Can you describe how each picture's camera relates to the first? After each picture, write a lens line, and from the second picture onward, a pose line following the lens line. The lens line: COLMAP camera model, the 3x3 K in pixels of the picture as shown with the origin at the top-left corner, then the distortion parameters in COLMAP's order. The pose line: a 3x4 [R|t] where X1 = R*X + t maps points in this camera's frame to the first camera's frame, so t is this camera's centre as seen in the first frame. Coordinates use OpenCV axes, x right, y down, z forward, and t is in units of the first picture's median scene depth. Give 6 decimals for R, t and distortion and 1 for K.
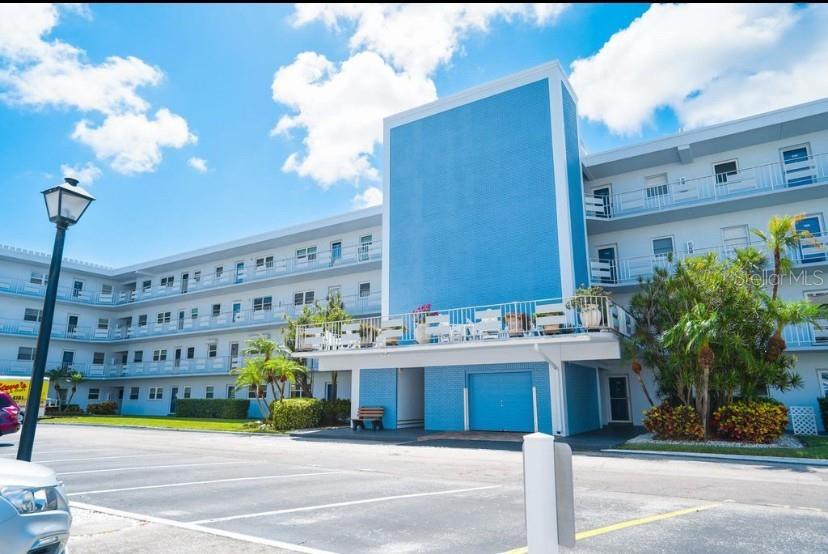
lens RADIAL K [[485.4, 0, 409.6], [0, 485.4, 298.6], [0, 0, 1]] dist [-0.030649, 0.034600]
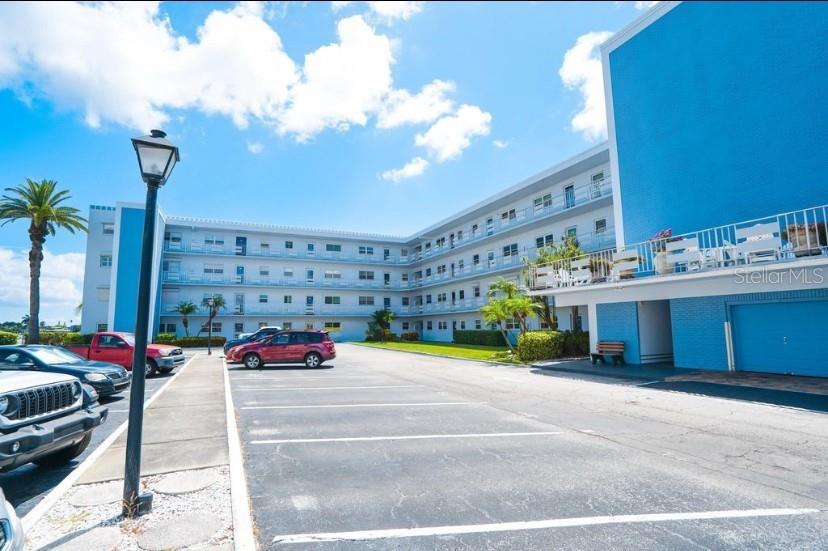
lens RADIAL K [[395.9, 0, 414.6], [0, 395.9, 284.7], [0, 0, 1]] dist [-0.063447, 0.035146]
pose [[0.844178, -0.065968, -0.531989, 0.012244], [0.118079, 0.990908, 0.064495, 0.008505], [0.522897, -0.117262, 0.844292, 0.109861]]
